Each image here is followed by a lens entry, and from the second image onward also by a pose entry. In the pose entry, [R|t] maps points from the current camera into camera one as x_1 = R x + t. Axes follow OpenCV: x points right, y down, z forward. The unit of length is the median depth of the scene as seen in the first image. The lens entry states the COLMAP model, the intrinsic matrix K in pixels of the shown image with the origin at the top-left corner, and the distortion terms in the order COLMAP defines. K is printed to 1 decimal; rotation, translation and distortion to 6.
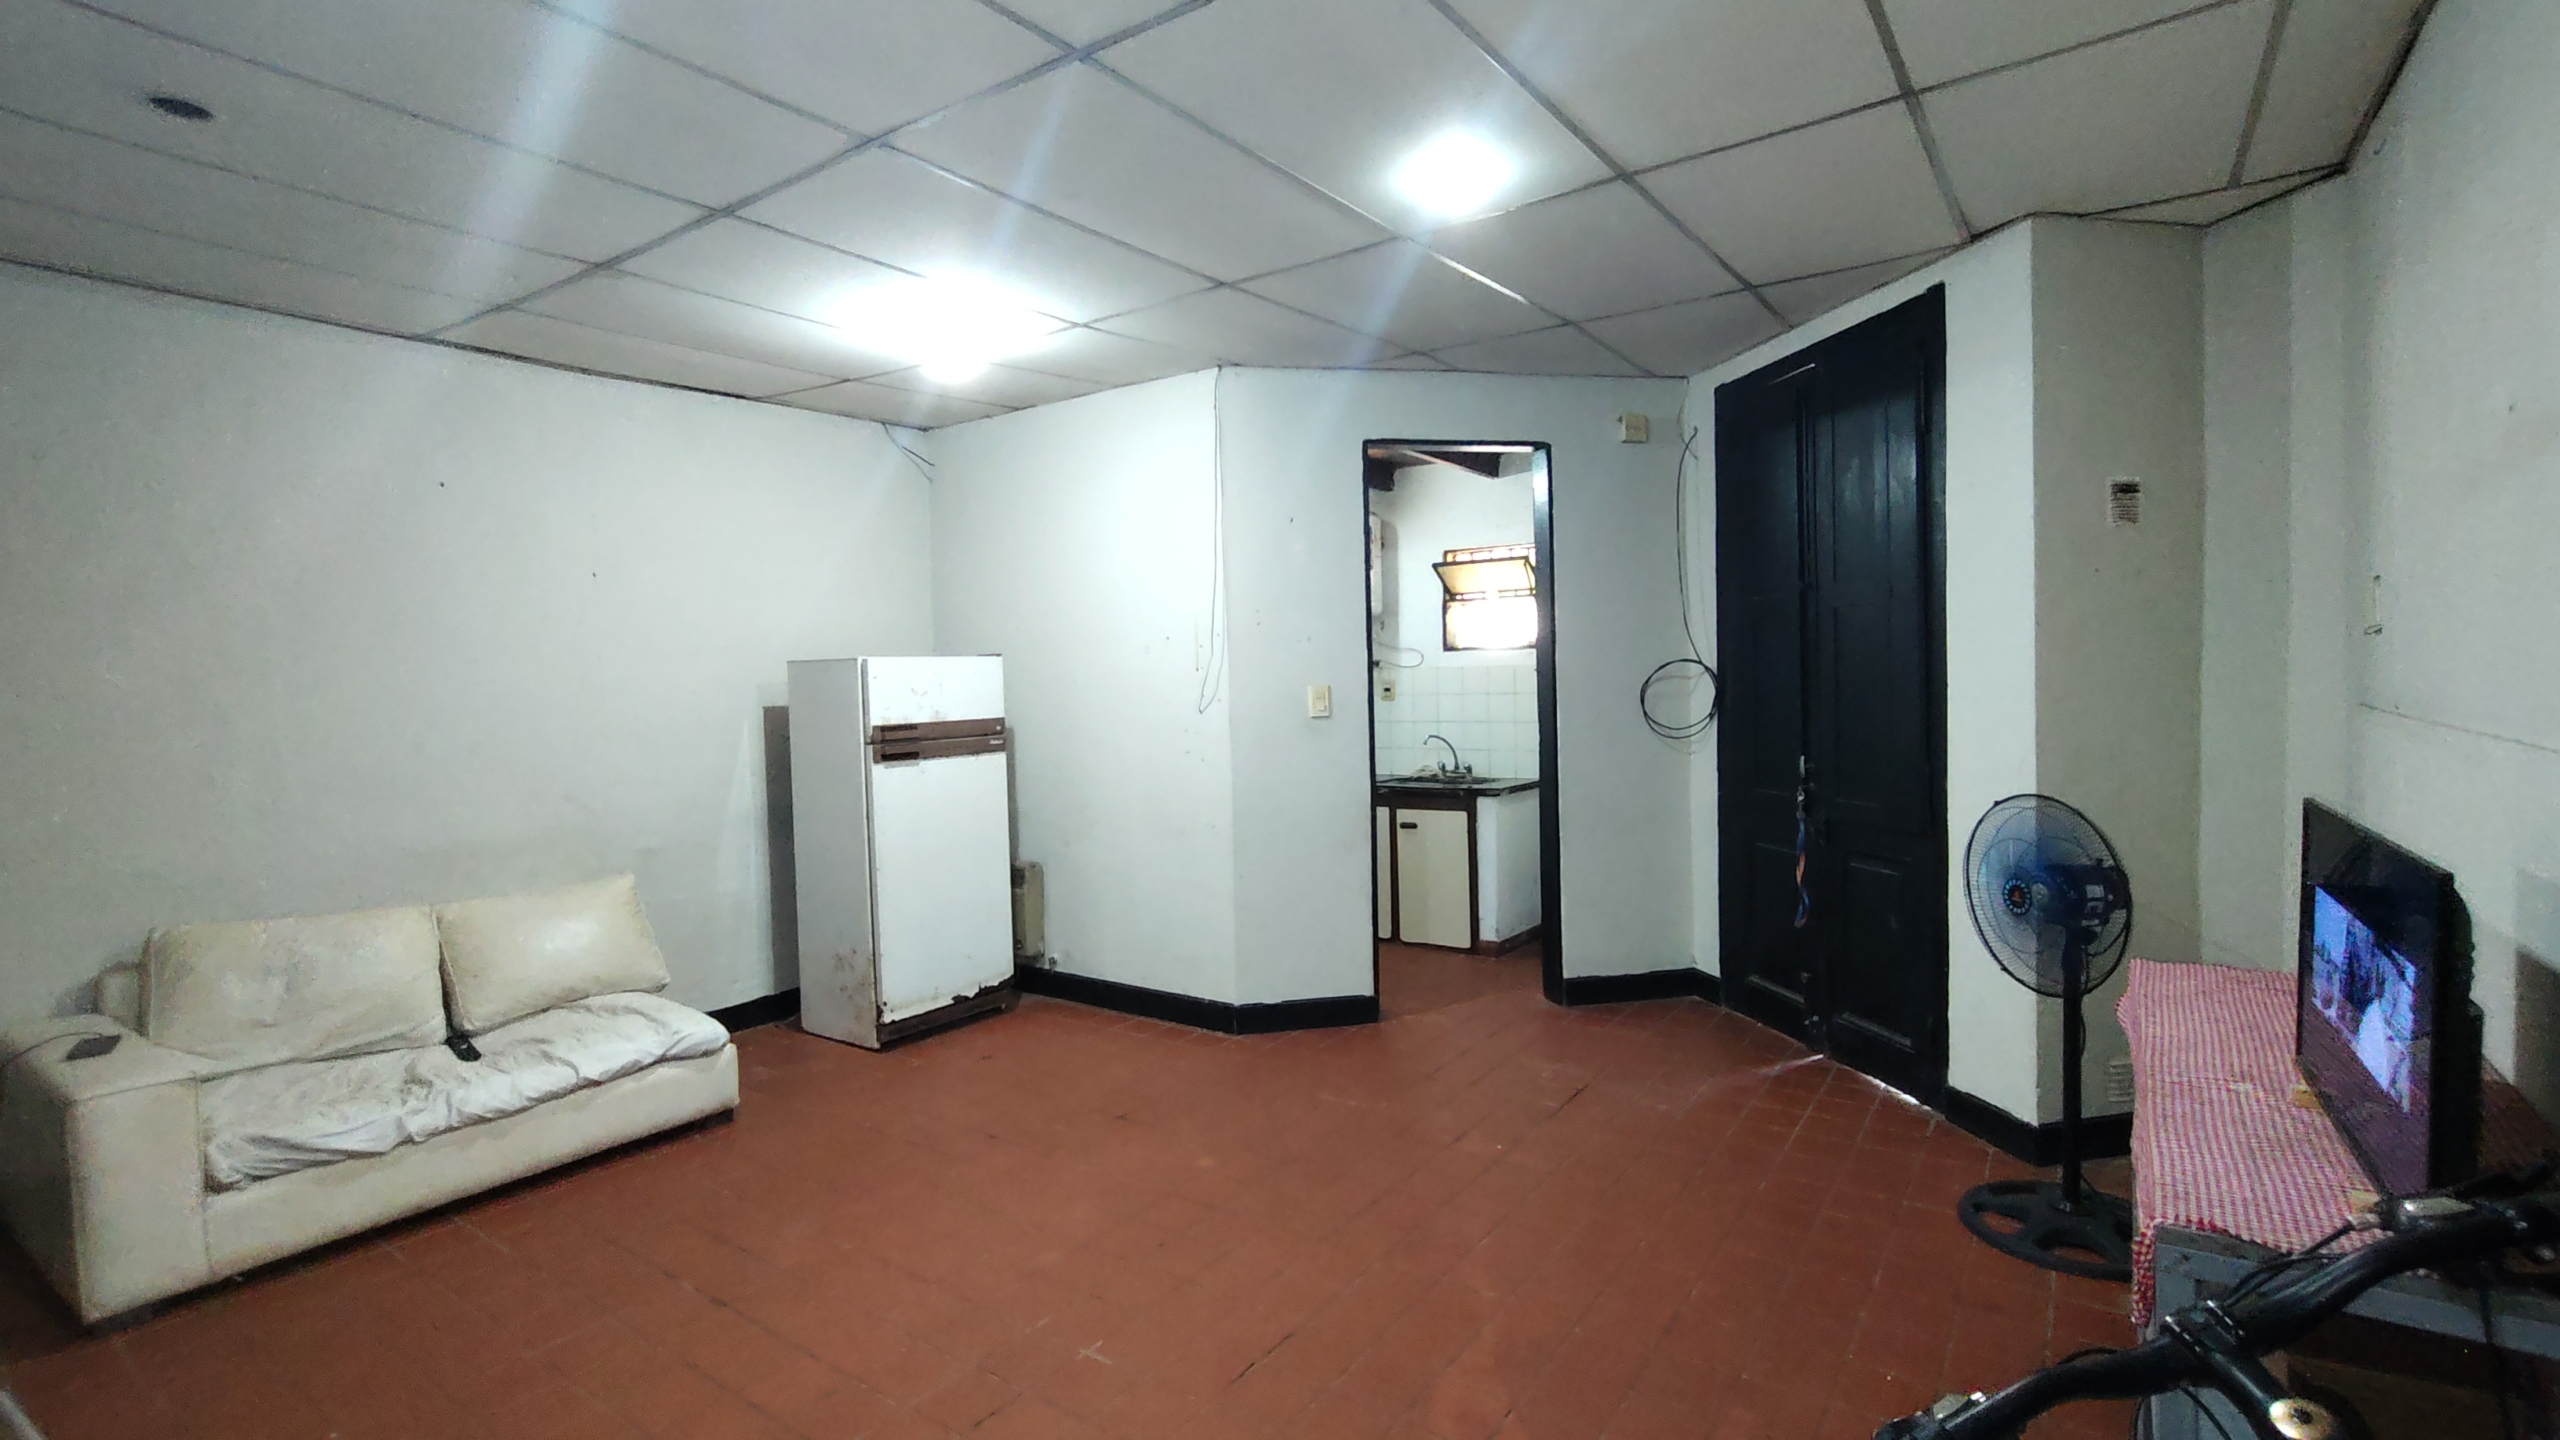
lens RADIAL K [[1157.9, 0, 1272.1], [0, 1157.9, 710.5], [0, 0, 1]] dist [-0.012521, 0.009498]
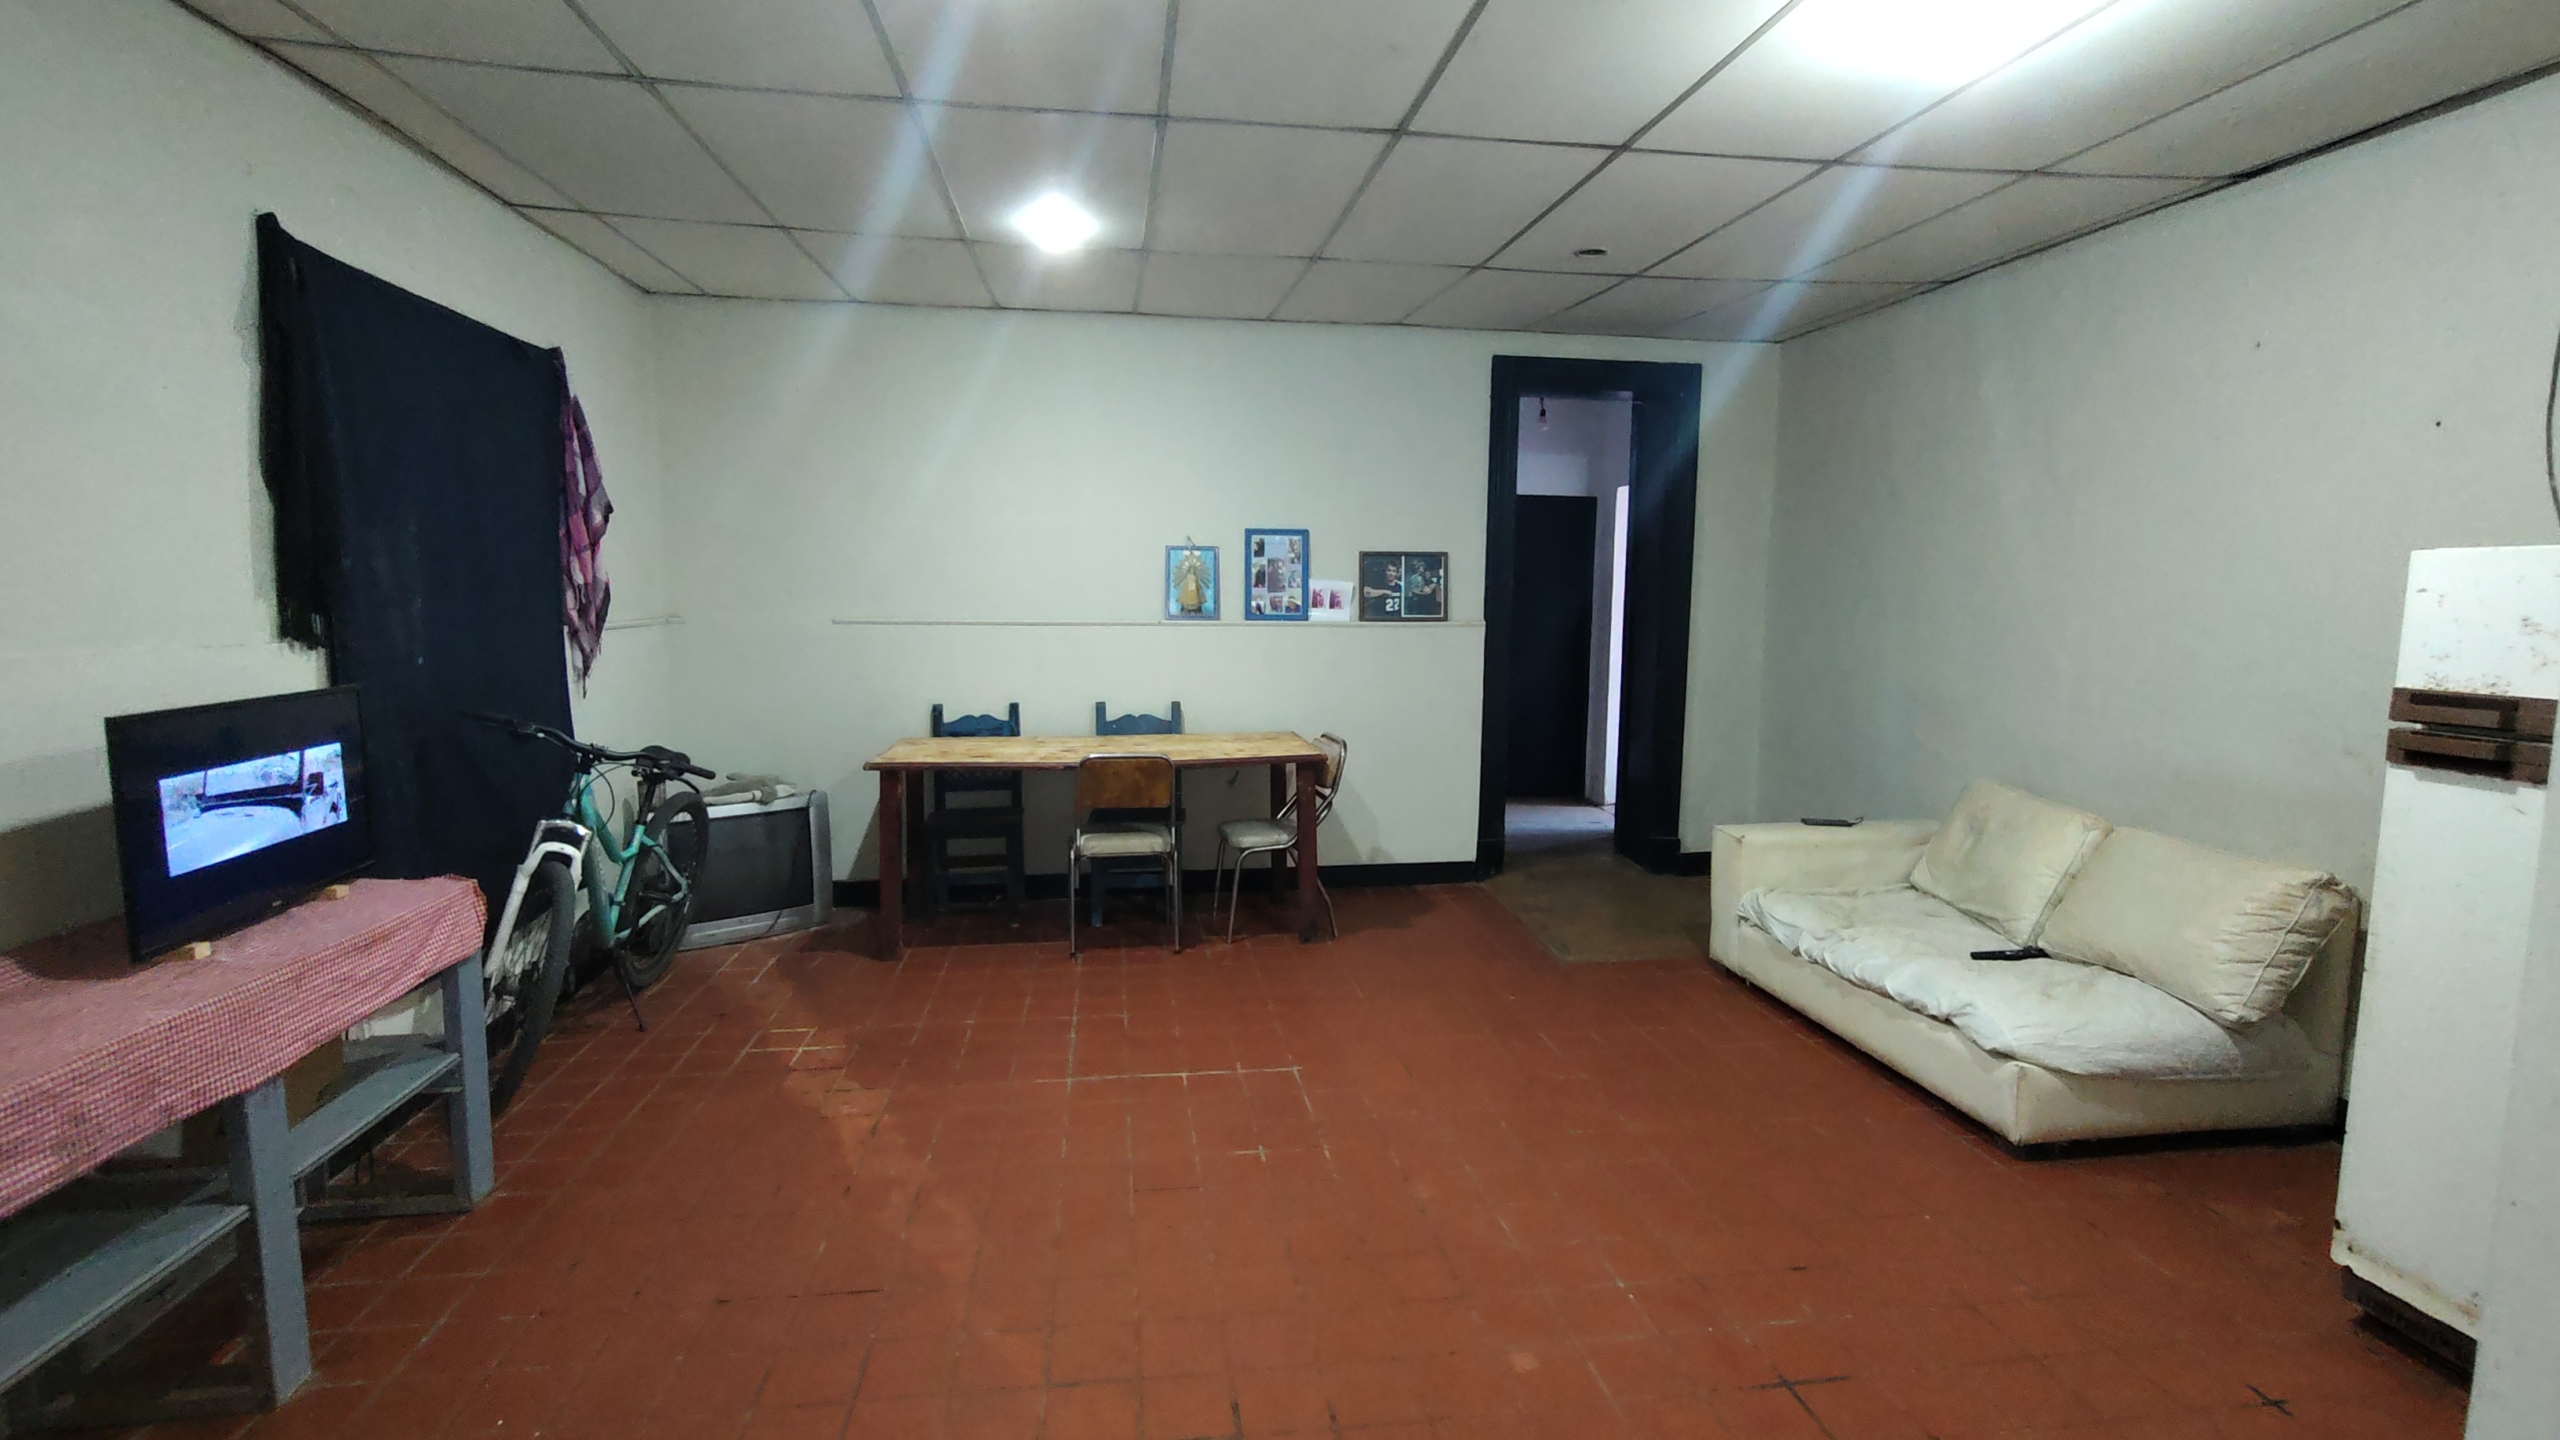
lens RADIAL K [[1157.9, 0, 1272.1], [0, 1157.9, 710.5], [0, 0, 1]] dist [-0.012521, 0.009498]
pose [[-0.718227, 0.092778, -0.689596, 0.439872], [-0.013727, 0.988988, 0.147355, -0.055923], [0.695674, 0.115301, -0.709044, 1.285976]]
